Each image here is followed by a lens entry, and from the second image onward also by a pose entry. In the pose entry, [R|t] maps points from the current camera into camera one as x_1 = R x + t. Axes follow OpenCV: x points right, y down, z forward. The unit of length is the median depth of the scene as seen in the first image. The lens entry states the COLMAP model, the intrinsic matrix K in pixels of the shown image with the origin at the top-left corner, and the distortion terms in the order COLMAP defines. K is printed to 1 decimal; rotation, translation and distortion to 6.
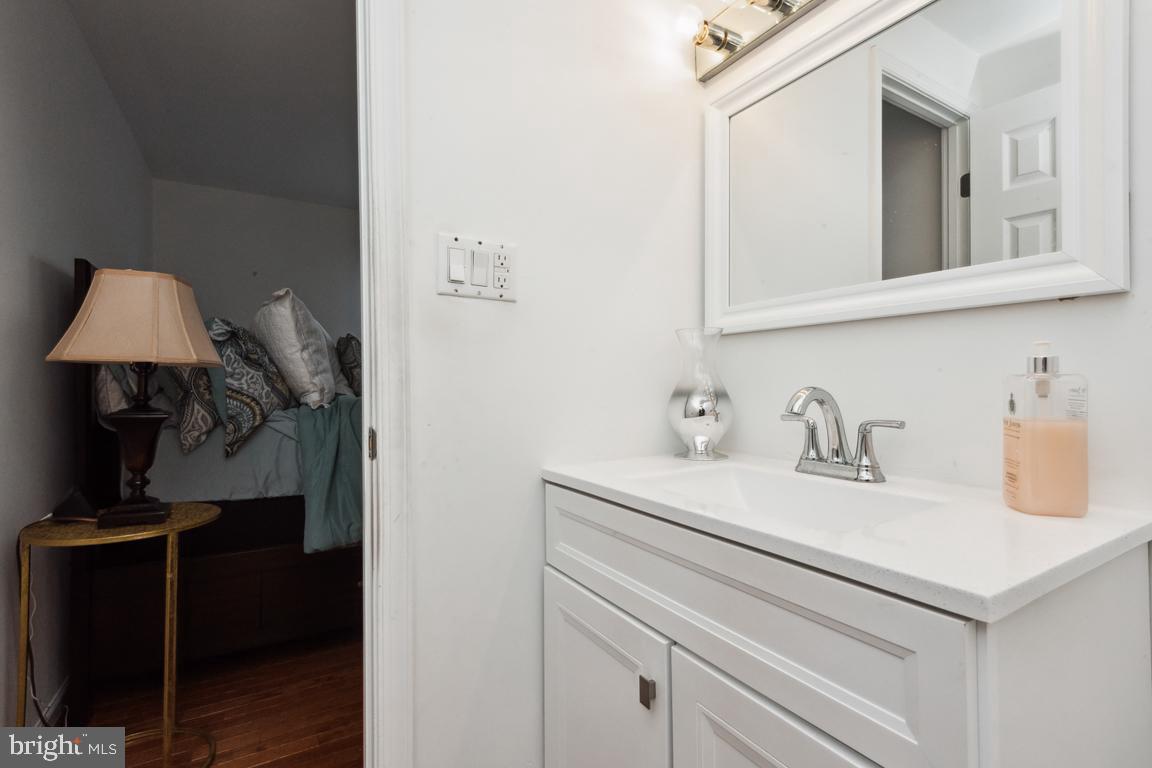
lens RADIAL K [[528.6, 0, 576.0], [0, 528.6, 384.0], [0, 0, 1]] dist [-0.000945, -0.000580]
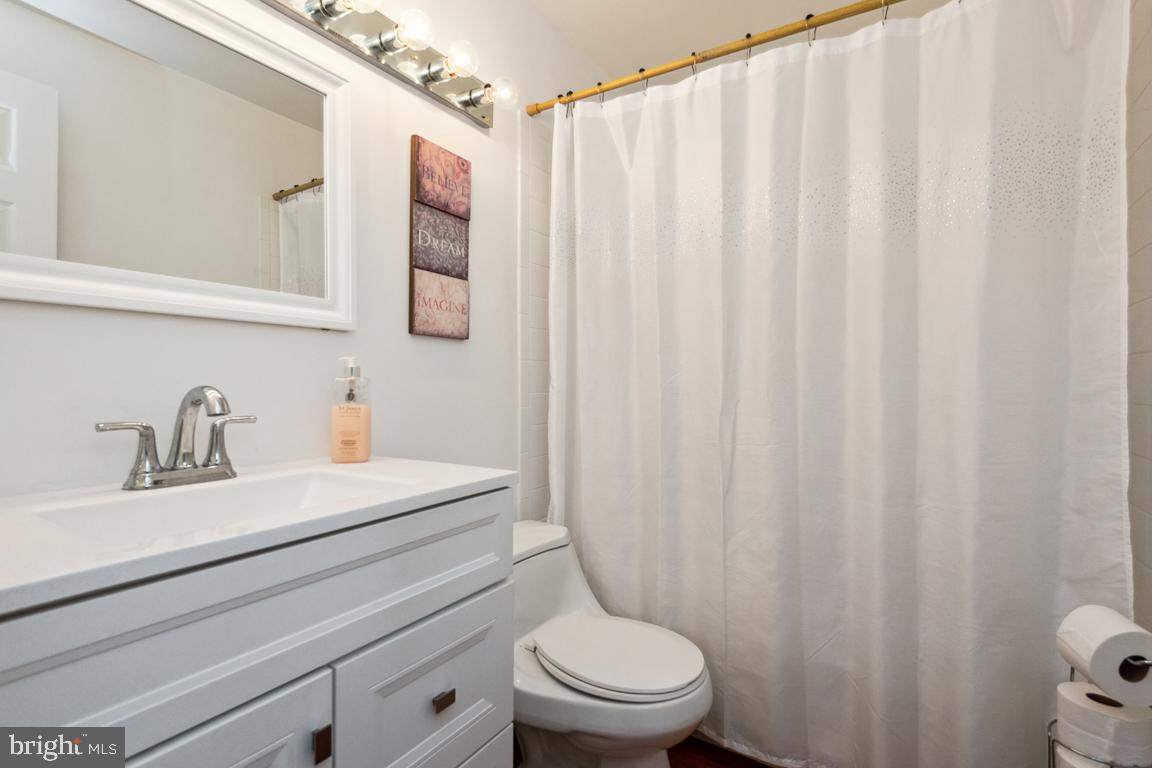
lens RADIAL K [[571.4, 0, 576.0], [0, 571.4, 384.0], [0, 0, 1]] dist [0.001050, 0.000073]
pose [[-0.465539, 0.007353, 0.884997, -0.796153], [0.004632, 0.999972, -0.005872, 0.012356], [-0.885015, 0.001366, -0.465560, 0.974050]]
